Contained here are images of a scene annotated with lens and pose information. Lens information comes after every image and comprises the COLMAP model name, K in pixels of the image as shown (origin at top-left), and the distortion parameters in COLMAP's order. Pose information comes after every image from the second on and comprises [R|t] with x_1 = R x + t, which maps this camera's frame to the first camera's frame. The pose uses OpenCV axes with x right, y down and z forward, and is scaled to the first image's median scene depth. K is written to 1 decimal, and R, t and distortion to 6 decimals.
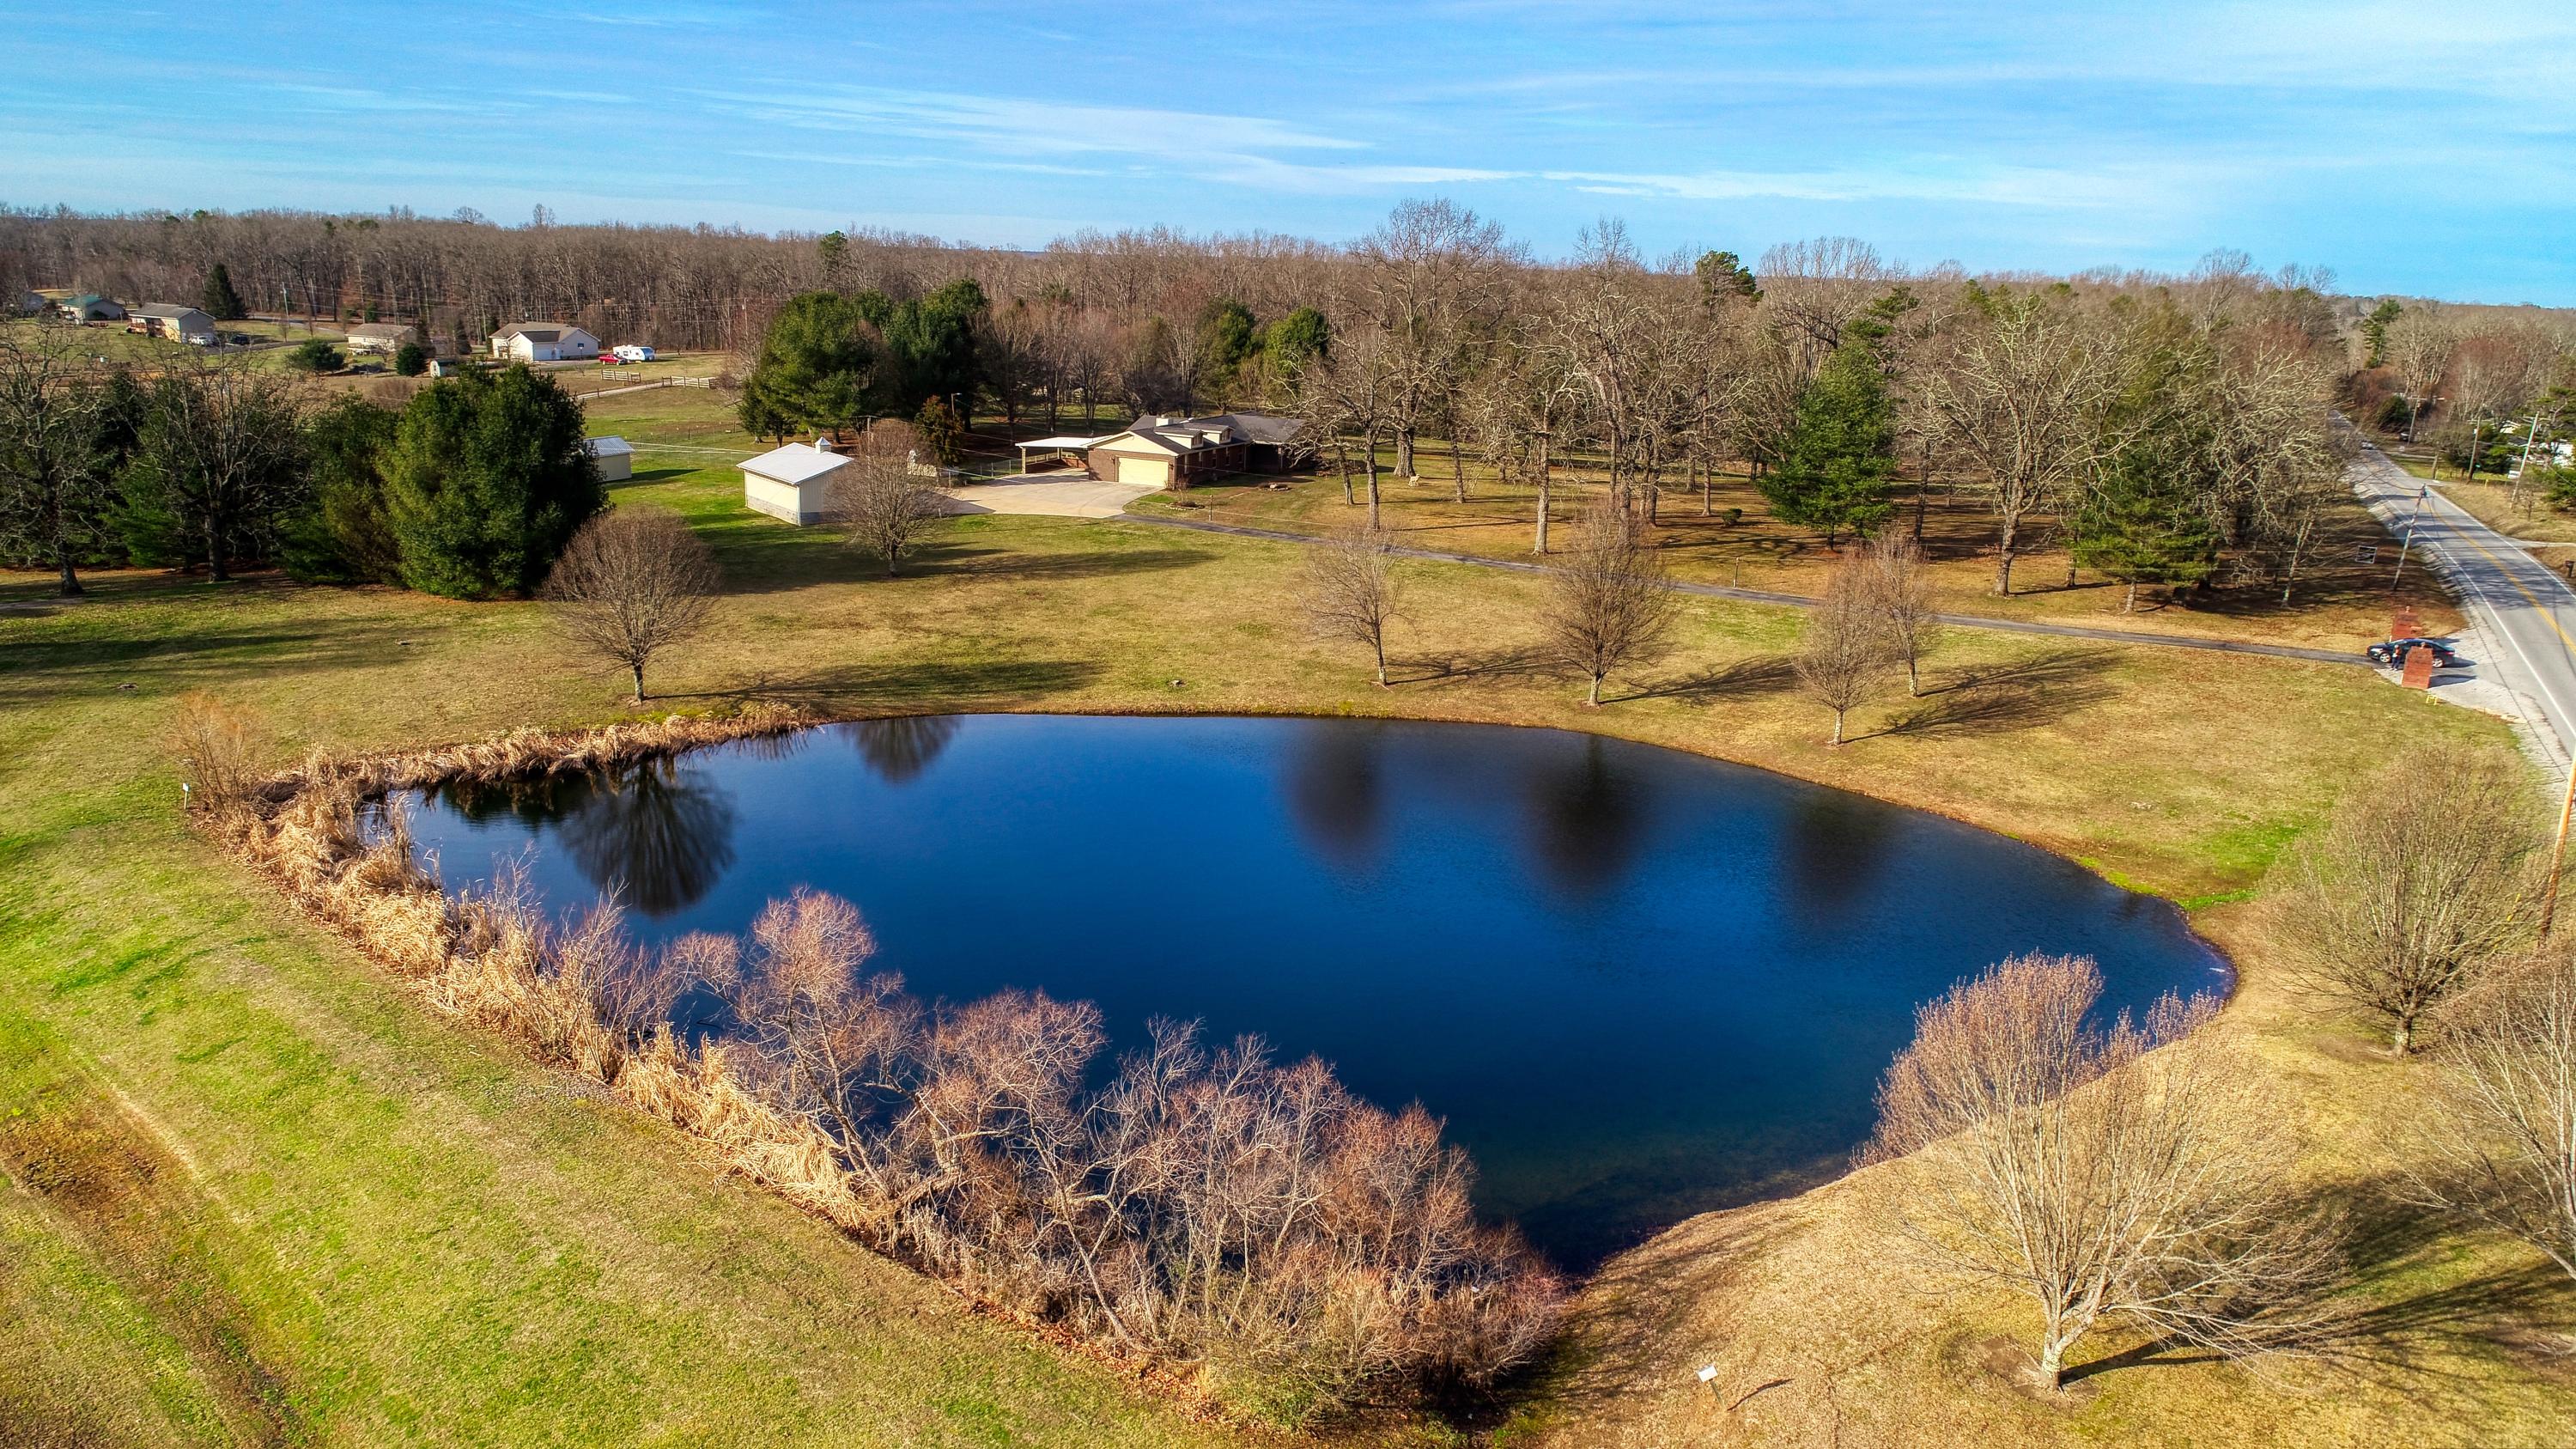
lens RADIAL K [[1733.0, 0, 1289.6], [0, 1733.0, 729.7], [0, 0, 1]] dist [0.000460, -0.003051]
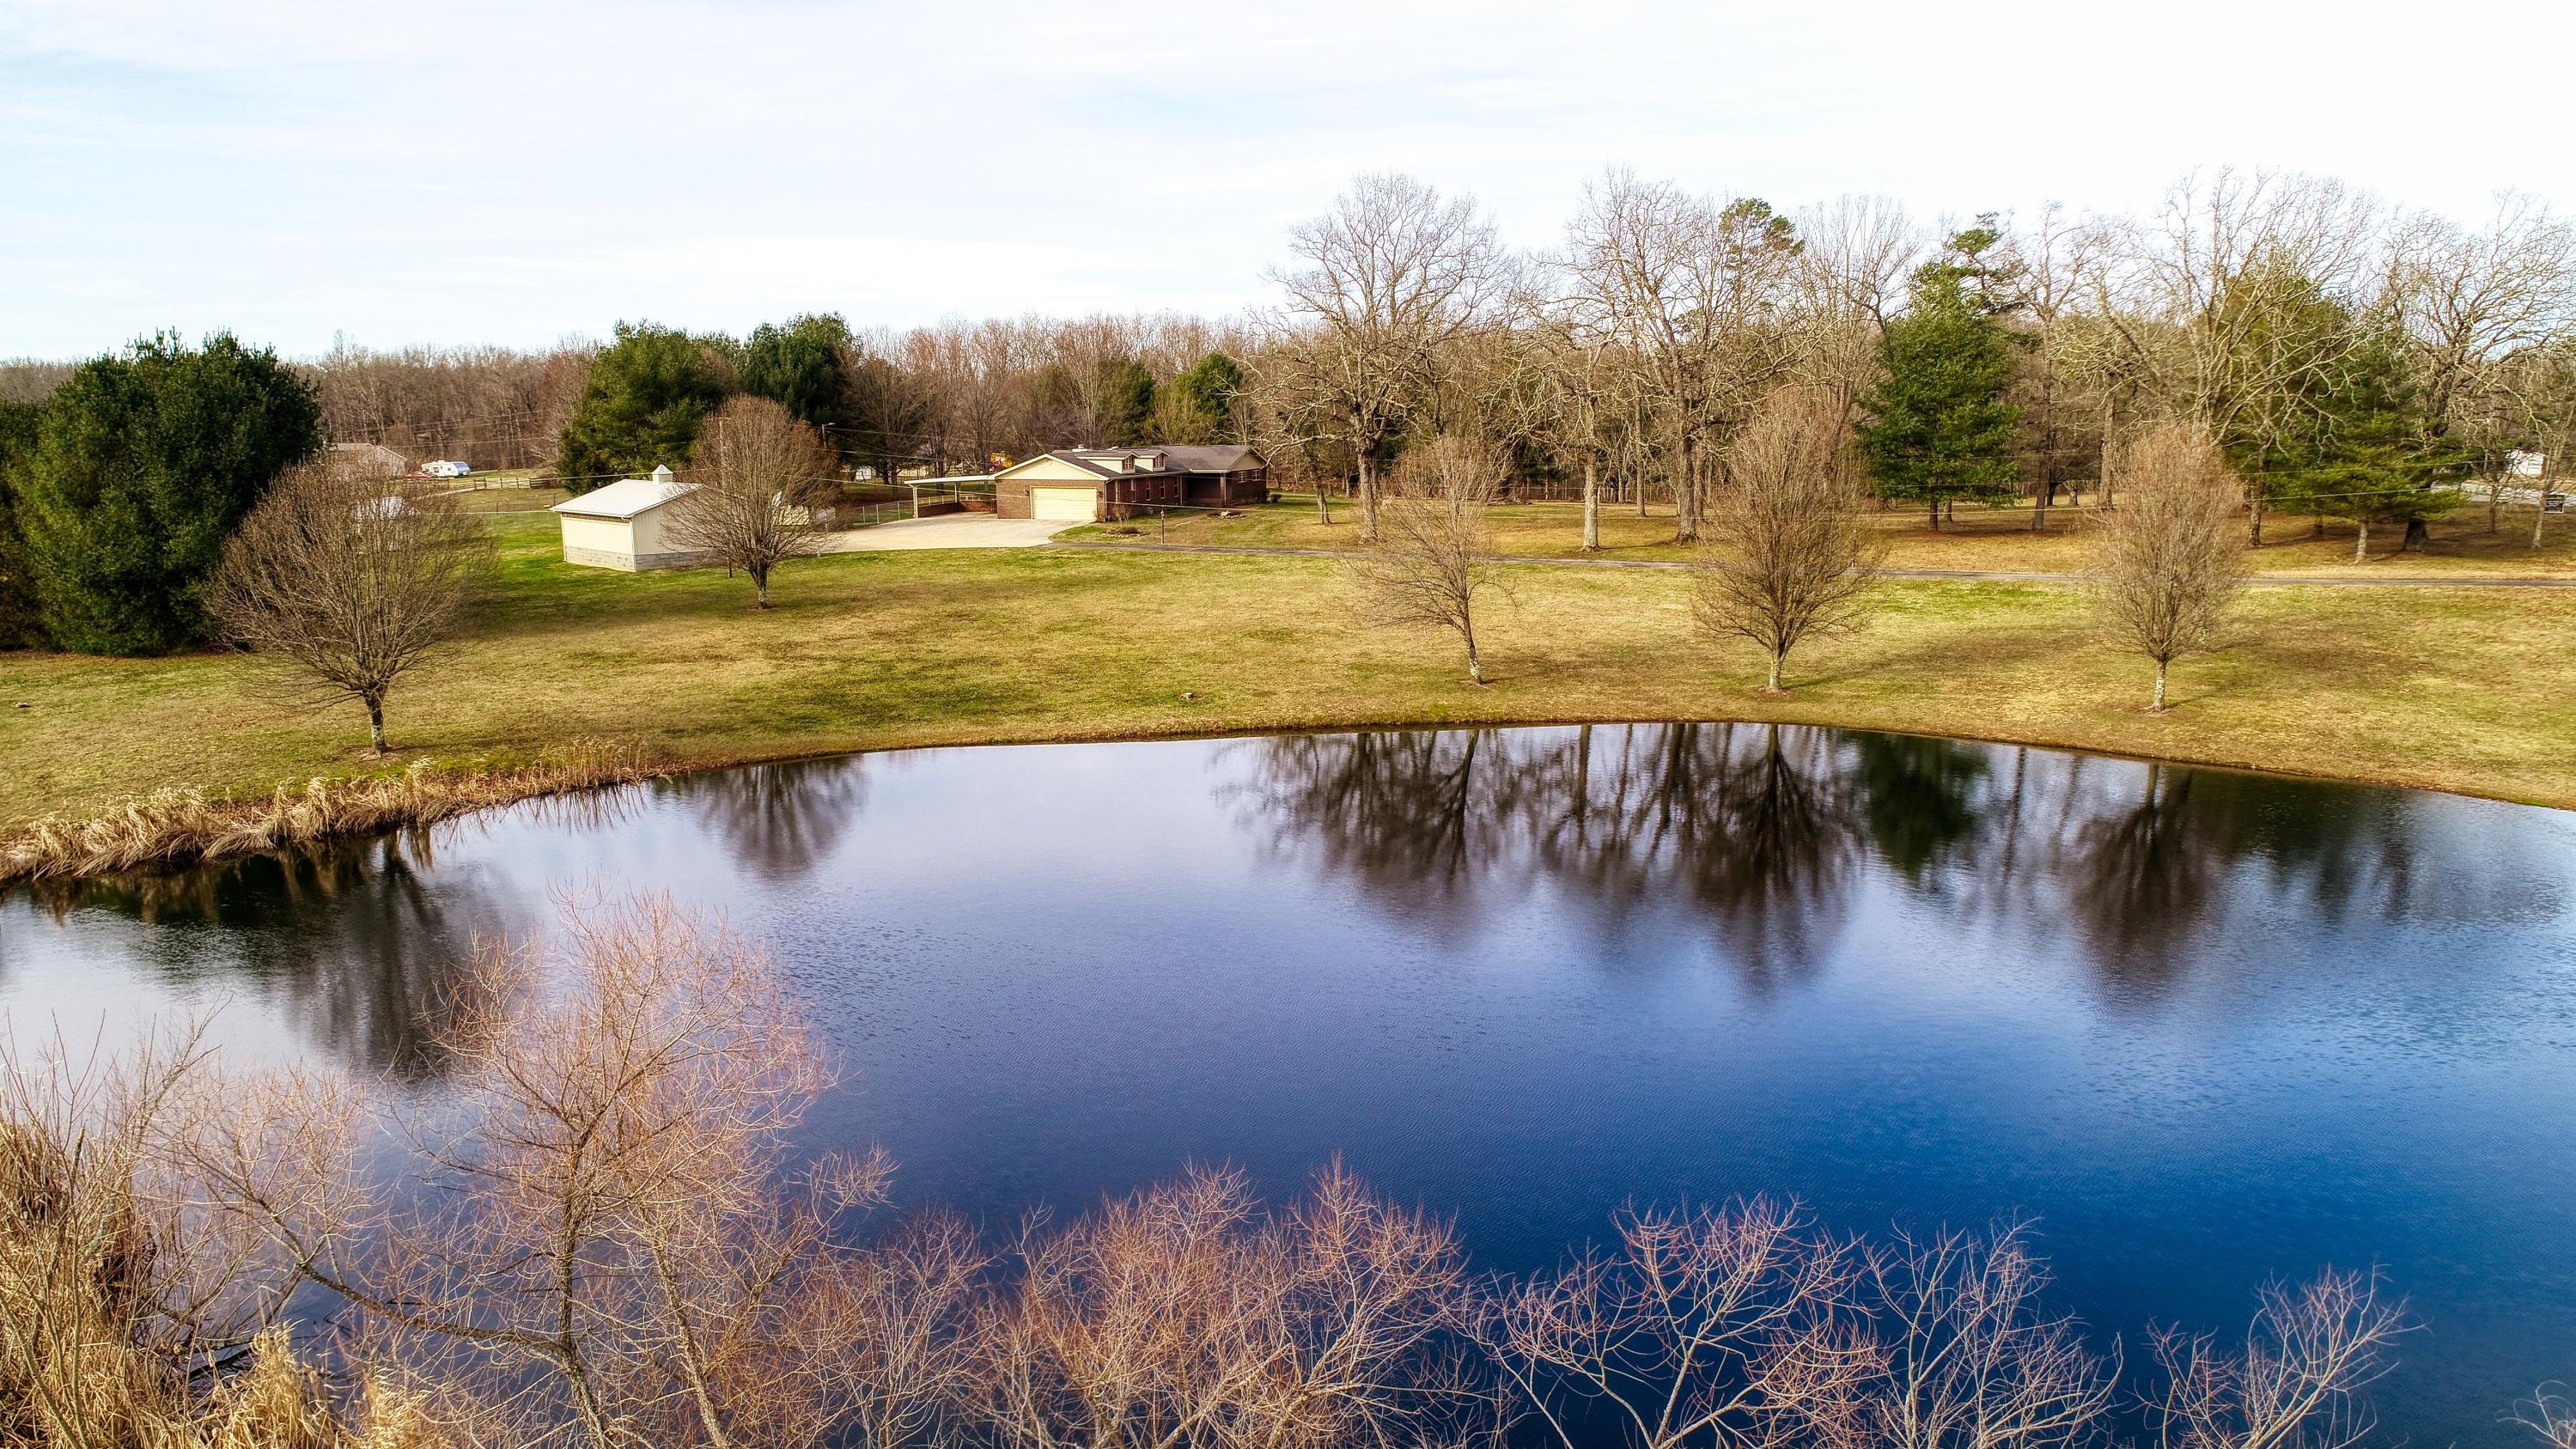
lens RADIAL K [[1732.7, 0, 1289.6], [0, 1732.7, 729.7], [0, 0, 1]] dist [0.000460, -0.003051]
pose [[0.995021, -0.061662, 0.078305, -0.060712], [0.067608, 0.994835, -0.075713, 0.031822], [-0.073232, 0.080630, 0.994050, 0.230560]]
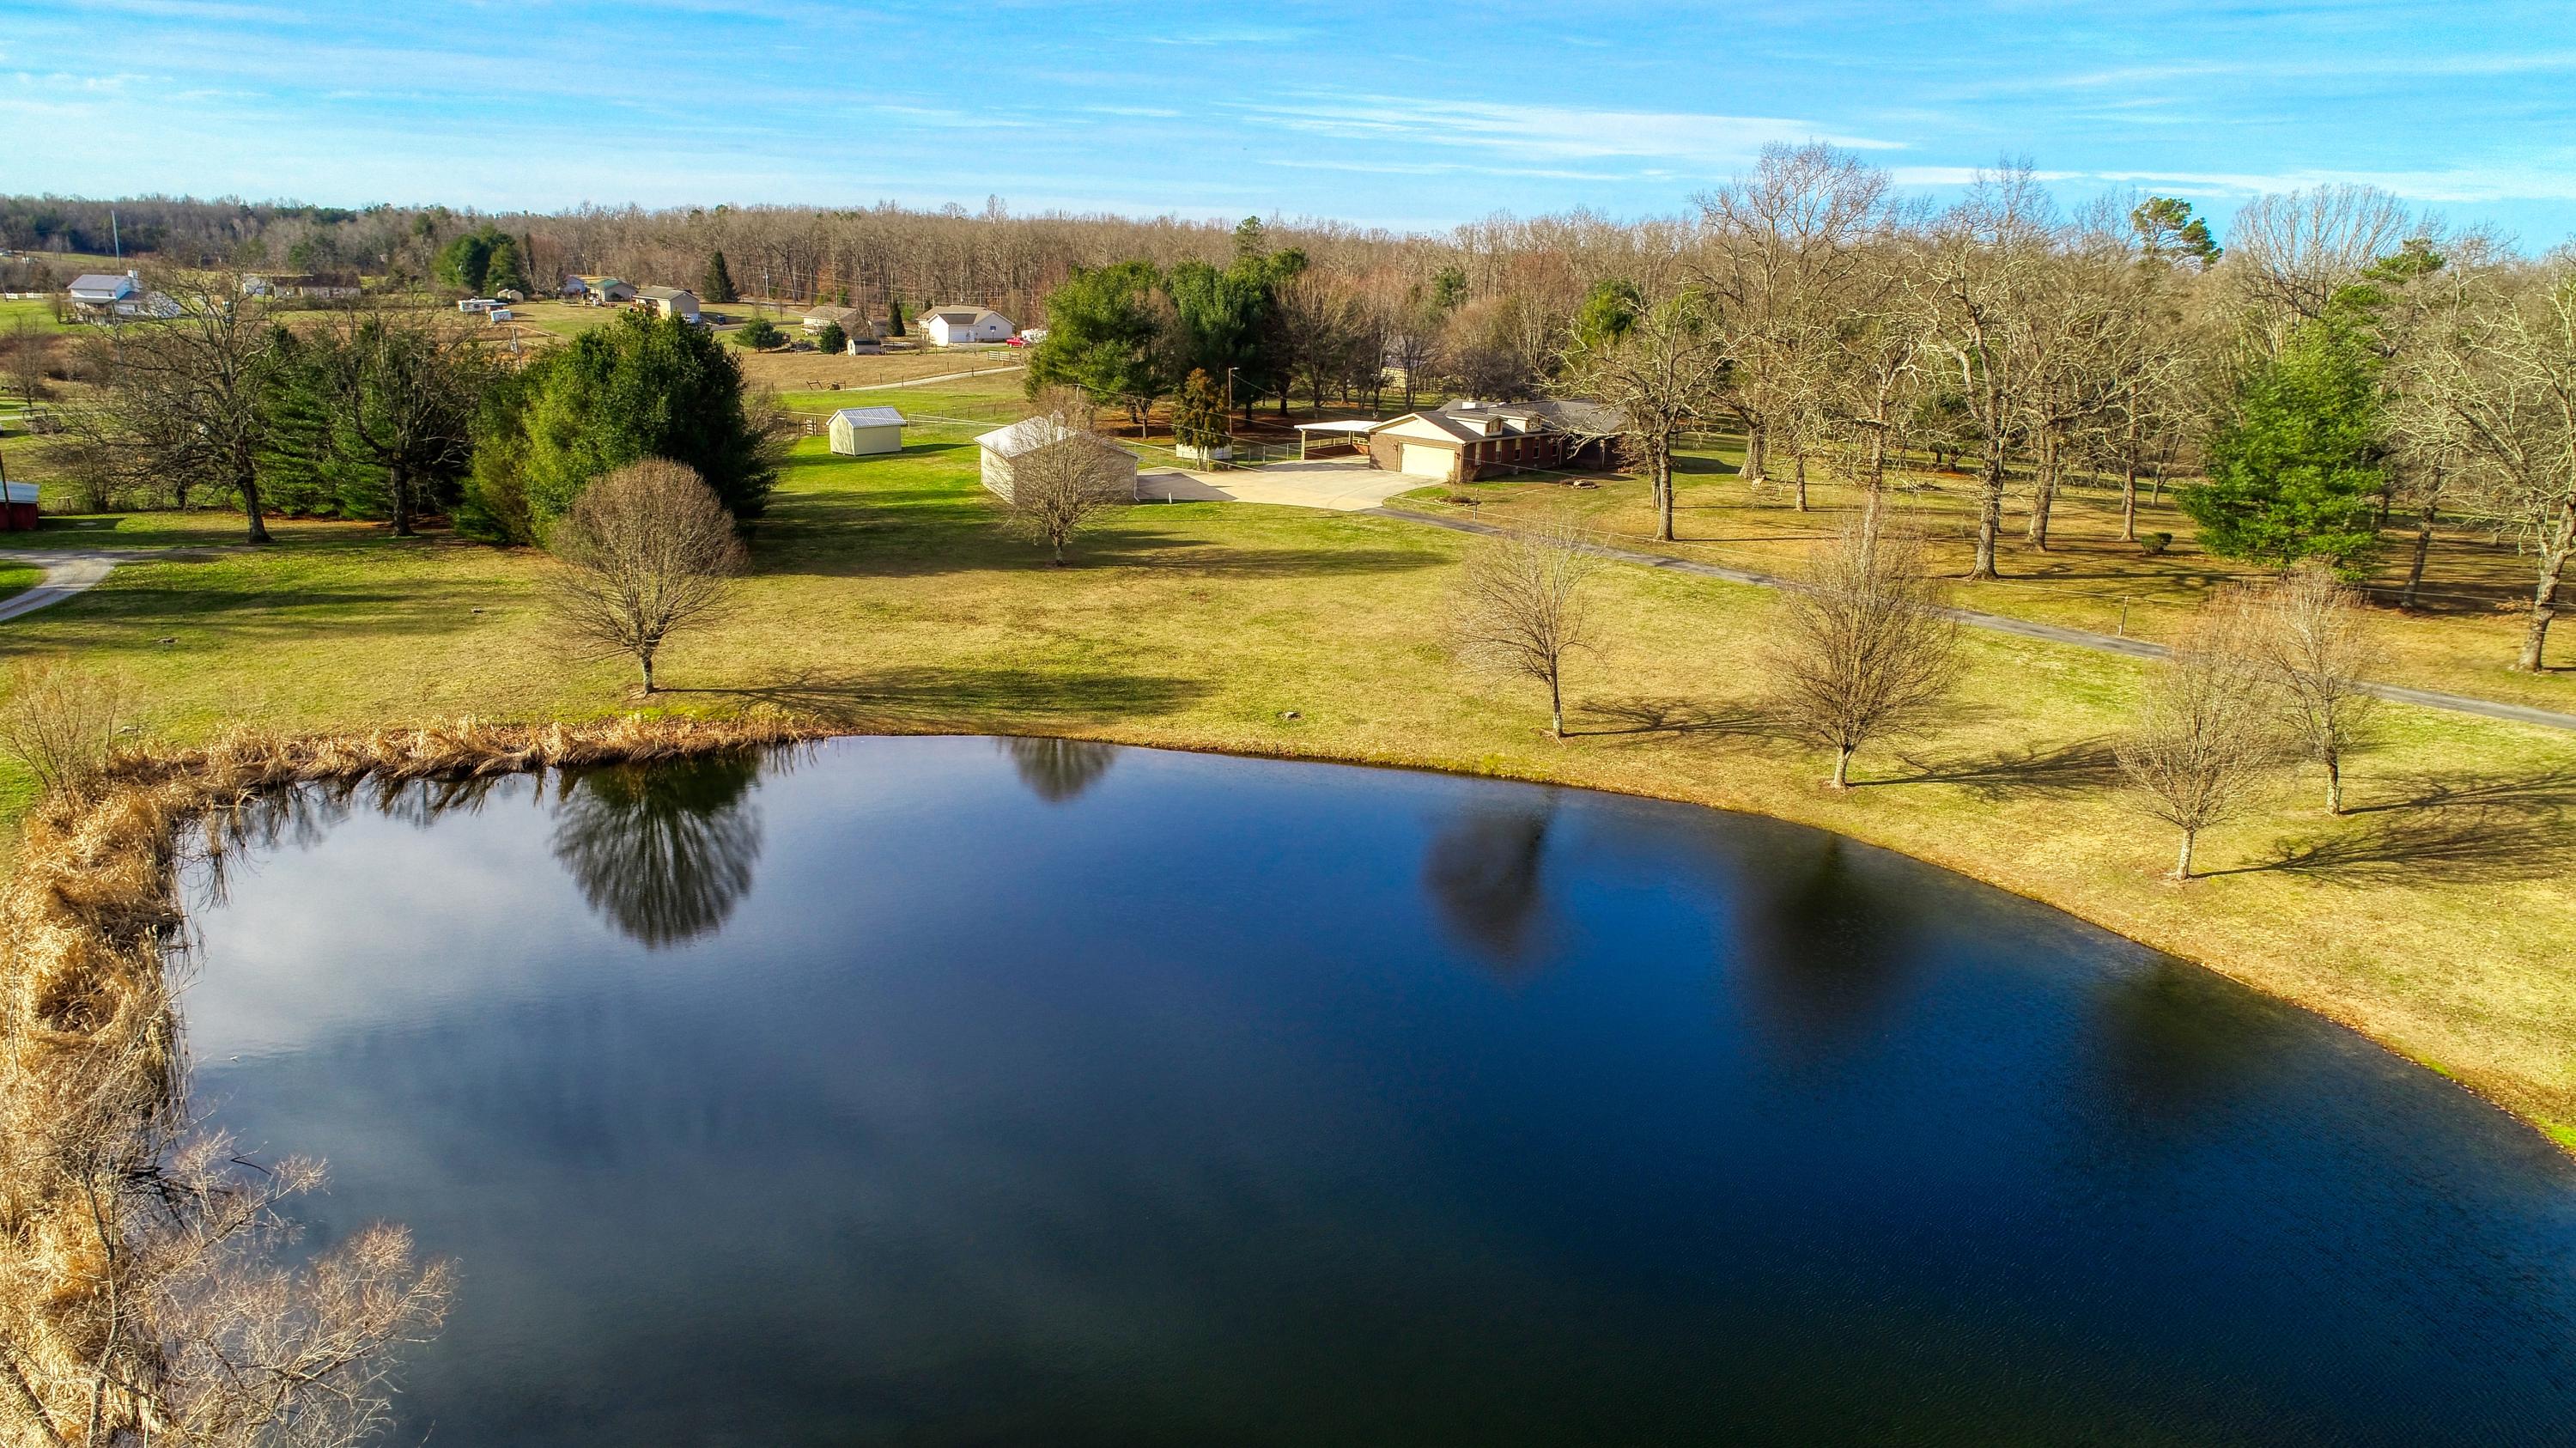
lens RADIAL K [[1732.9, 0, 1289.6], [0, 1732.9, 729.2], [0, 0, 1]] dist [0.000460, -0.003051]
pose [[0.961398, 0.073590, -0.265137, 0.108842], [-0.074423, 0.997203, 0.006918, -0.019656], [0.264905, 0.013081, 0.964186, 0.180112]]
